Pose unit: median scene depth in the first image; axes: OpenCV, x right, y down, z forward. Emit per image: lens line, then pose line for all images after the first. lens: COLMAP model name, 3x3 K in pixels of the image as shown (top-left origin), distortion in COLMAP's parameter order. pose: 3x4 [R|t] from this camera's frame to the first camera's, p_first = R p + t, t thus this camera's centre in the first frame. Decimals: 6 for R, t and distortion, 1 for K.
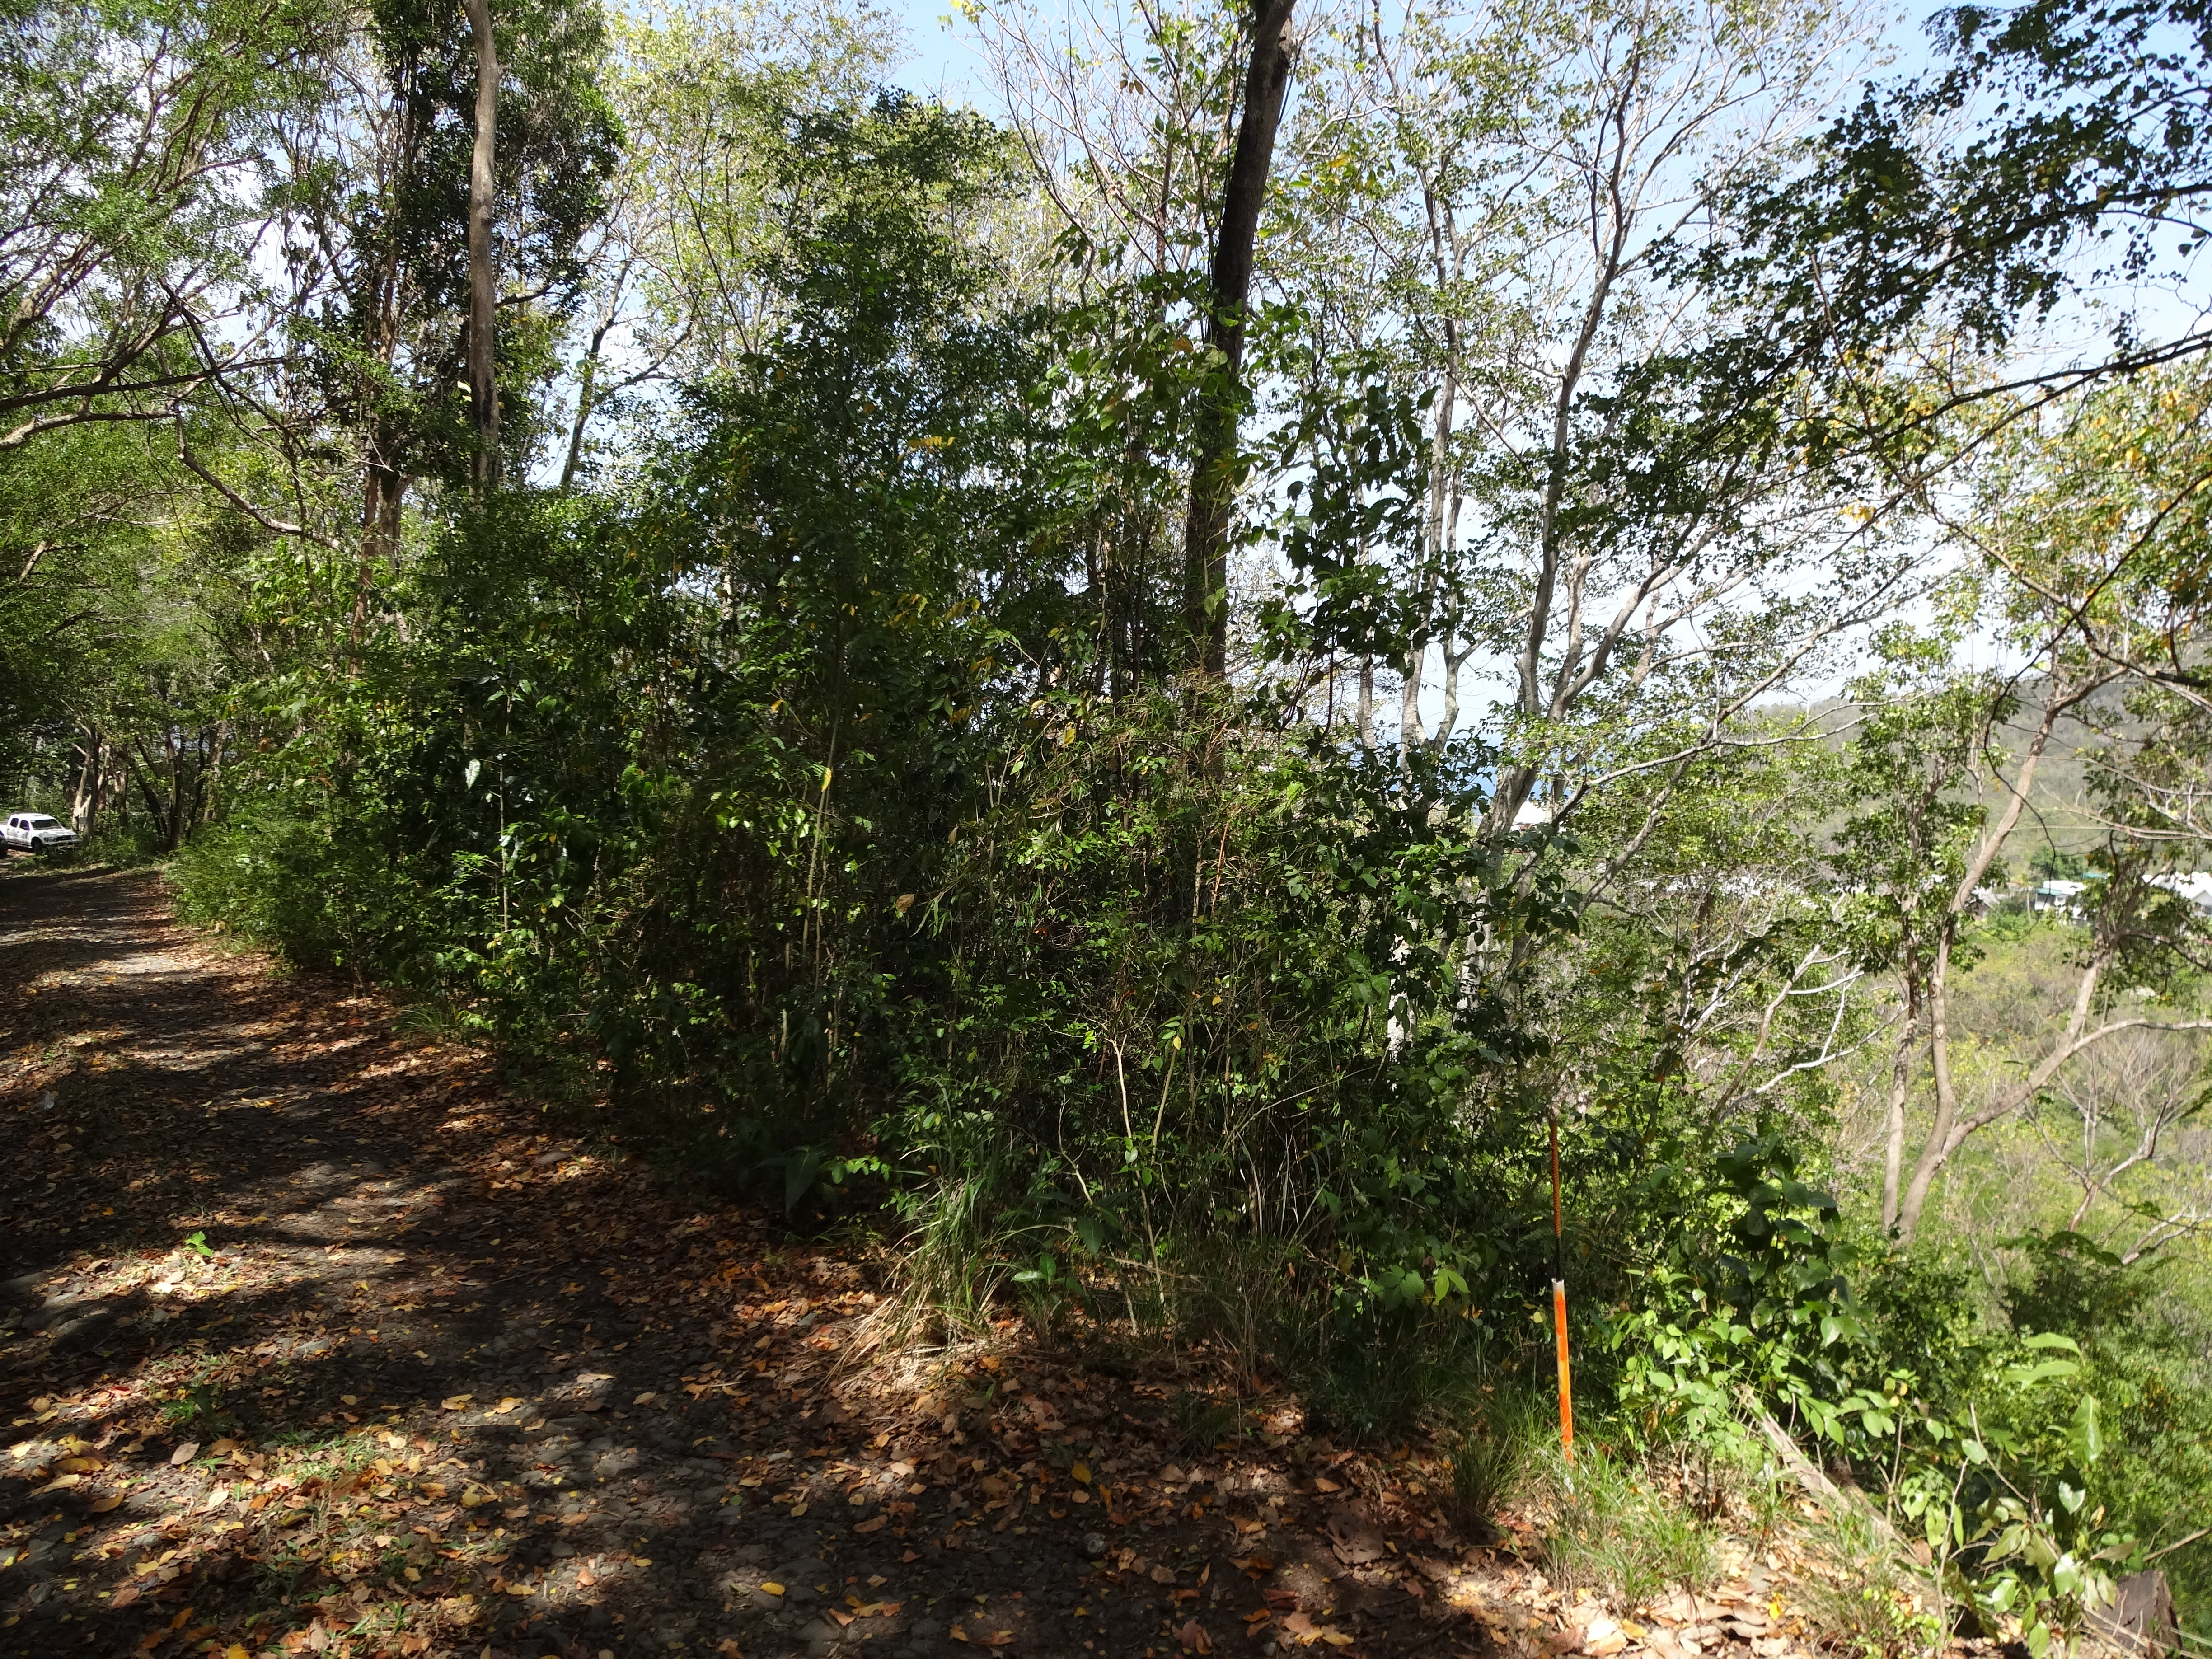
lens RADIAL K [[1647.2, 0, 1090.0], [0, 1647.2, 820.4], [0, 0, 1]] dist [-0.010224, -0.002004]
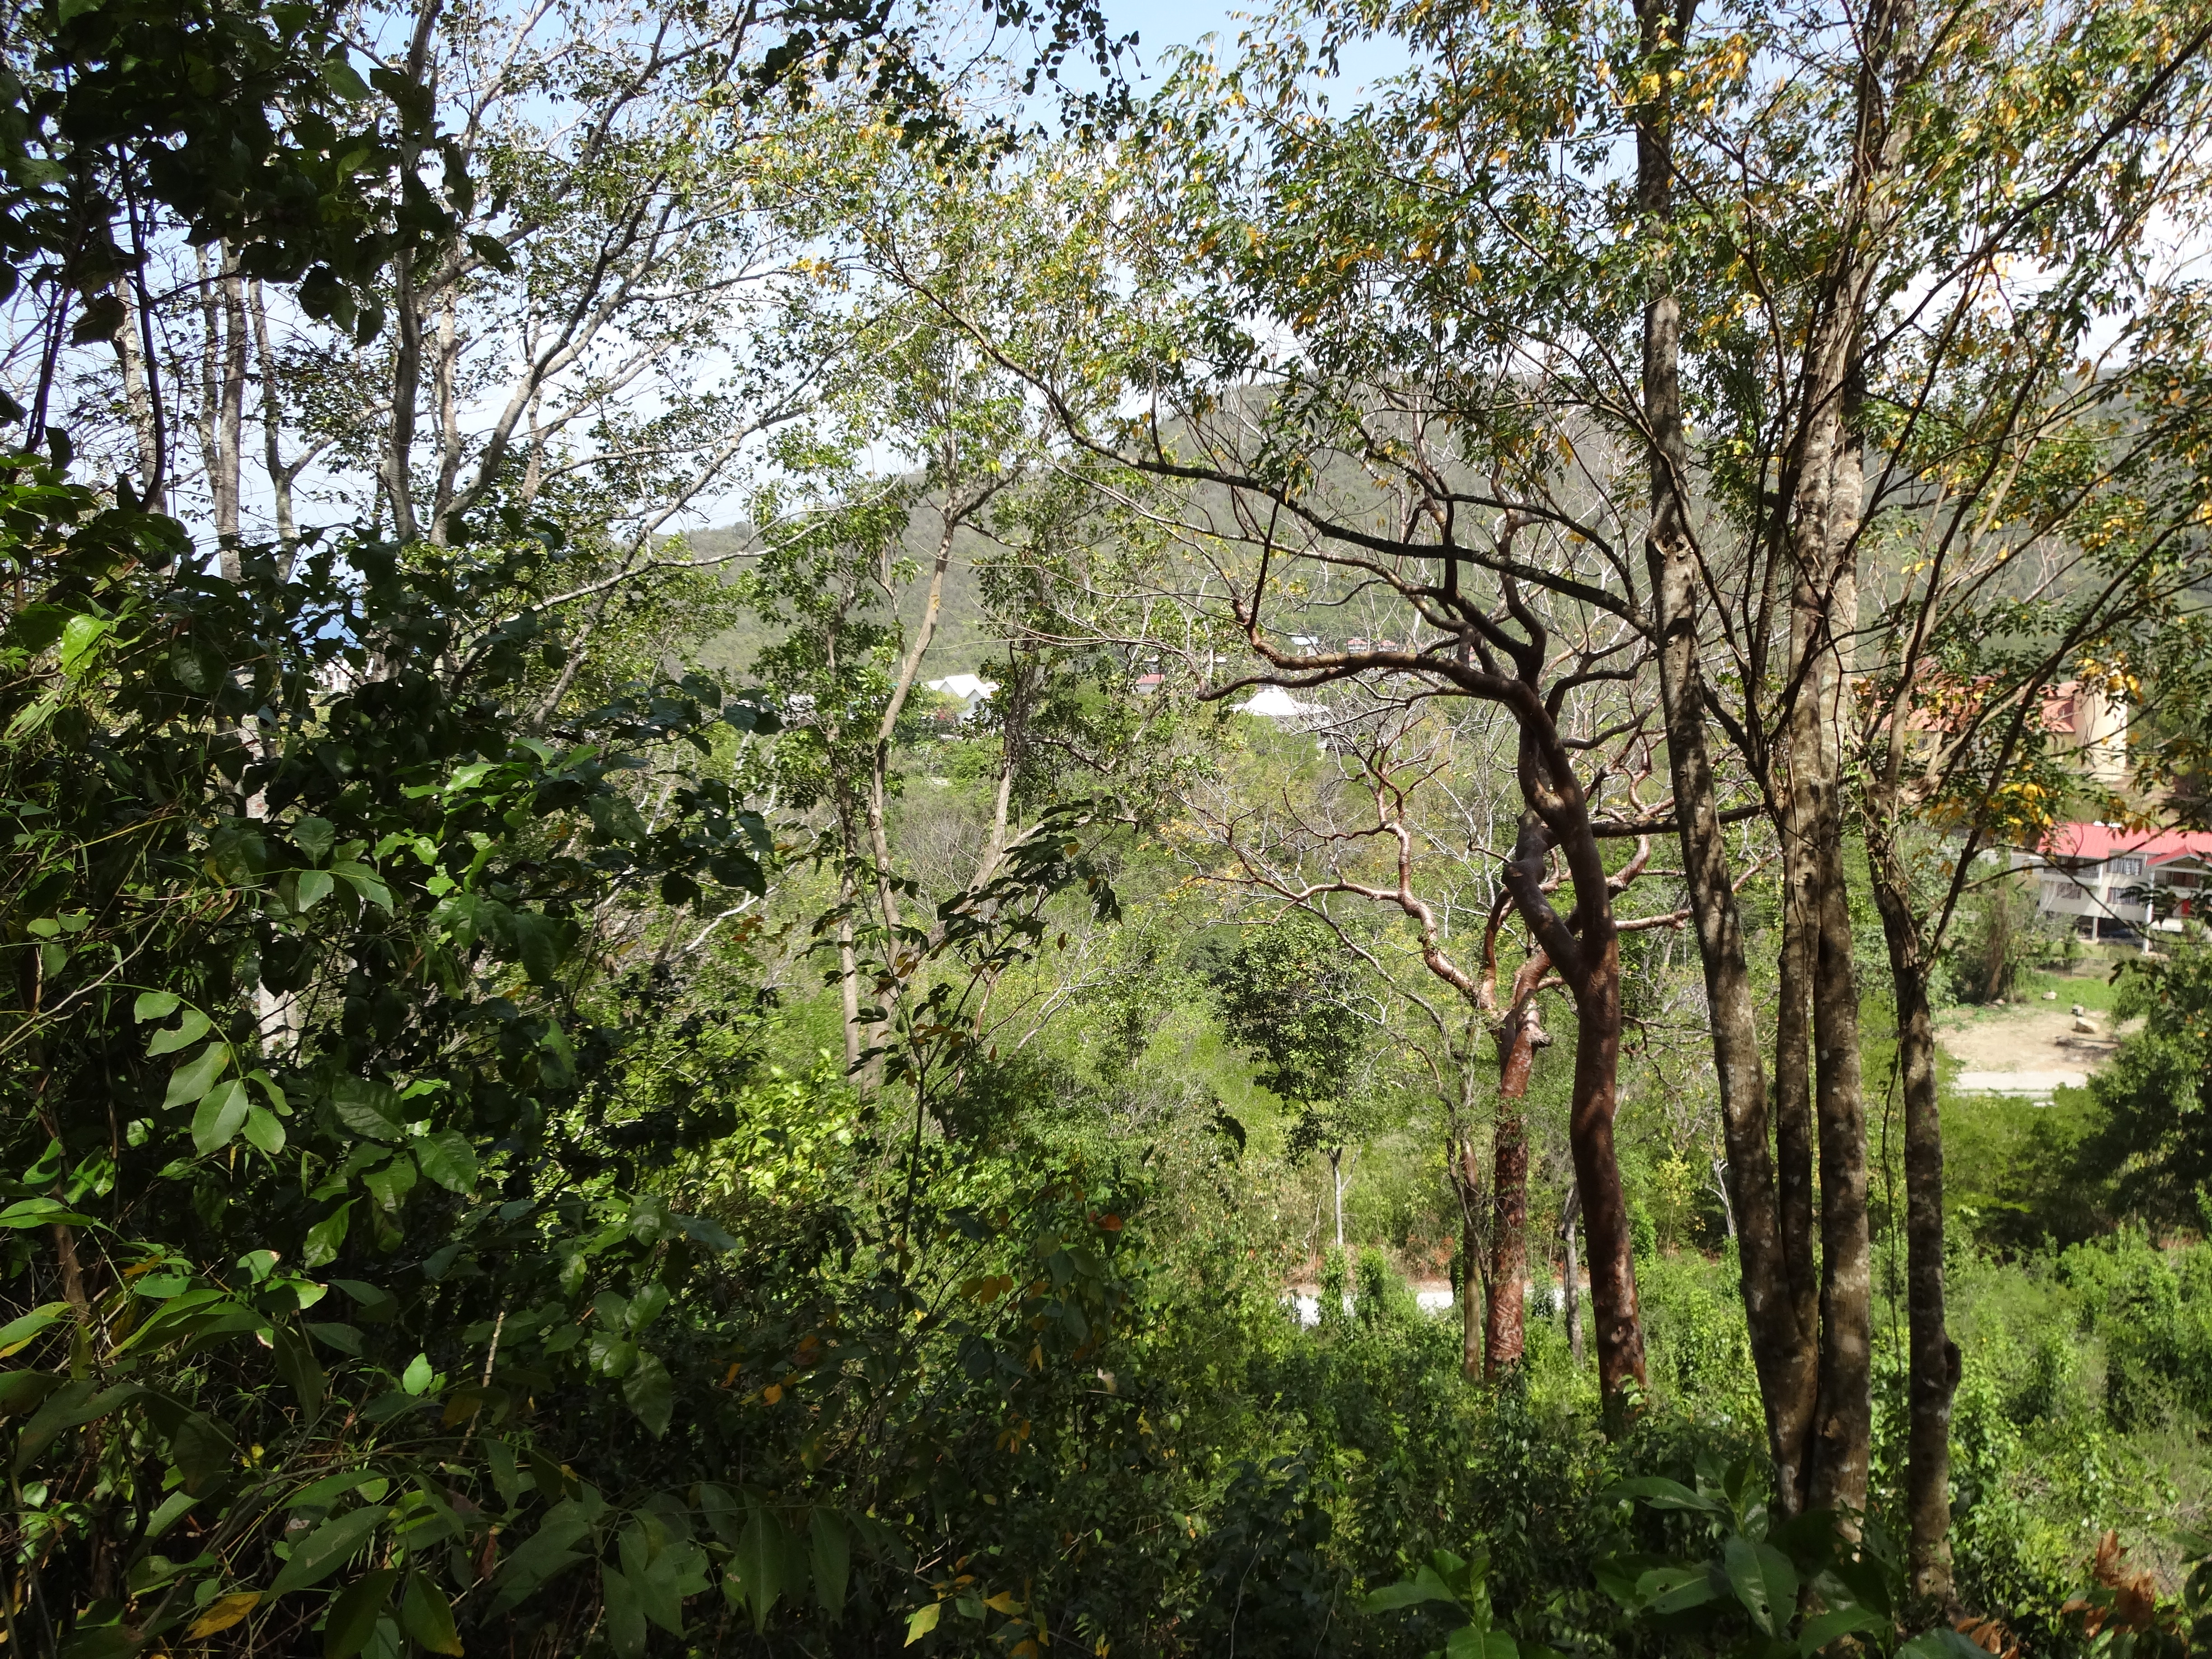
lens RADIAL K [[1647.2, 0, 1109.2], [0, 1647.2, 837.2], [0, 0, 1]] dist [-0.010224, -0.002004]
pose [[0.768885, -0.141941, 0.623433, 0.020268], [0.076195, 0.988440, 0.131072, -0.002256], [-0.634831, -0.053276, 0.770812, 0.173475]]
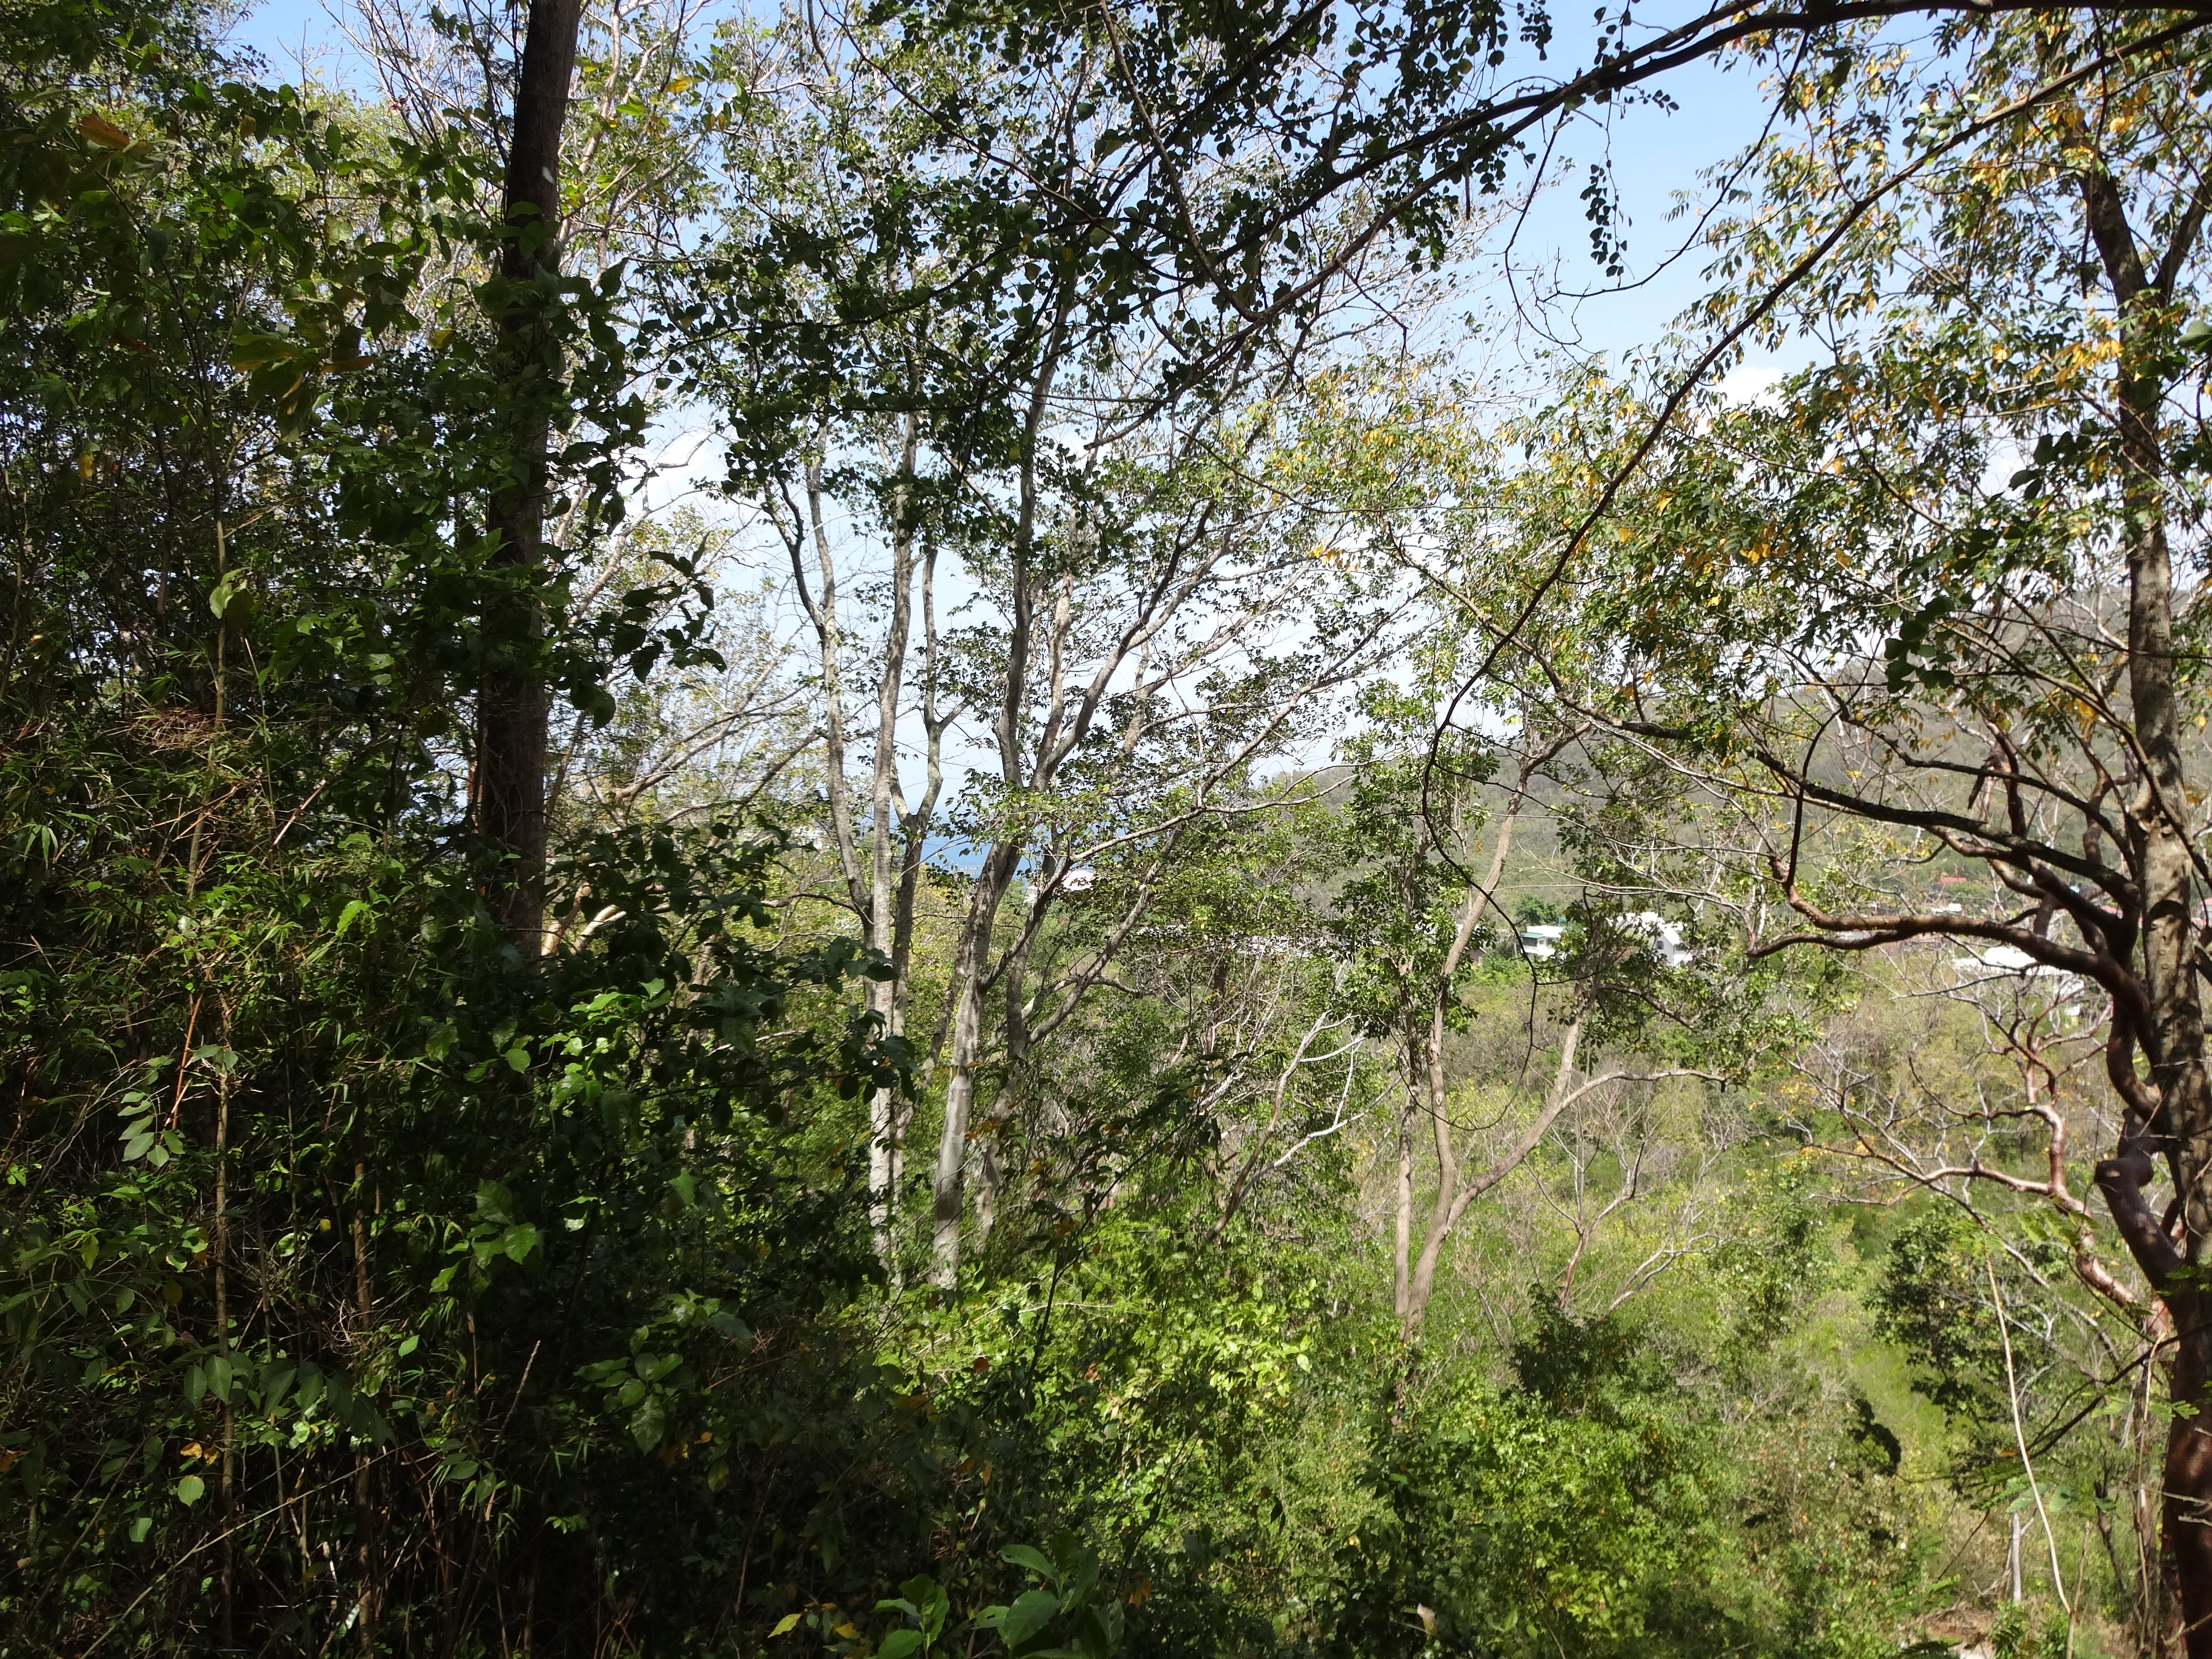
lens RADIAL K [[1647.2, 0, 1103.7], [0, 1647.2, 819.8], [0, 0, 1]] dist [-0.010224, -0.002004]
pose [[0.961327, -0.027428, 0.274041, 0.059907], [0.040055, 0.998373, -0.040590, -0.005012], [-0.272482, 0.049997, 0.960861, 0.102518]]
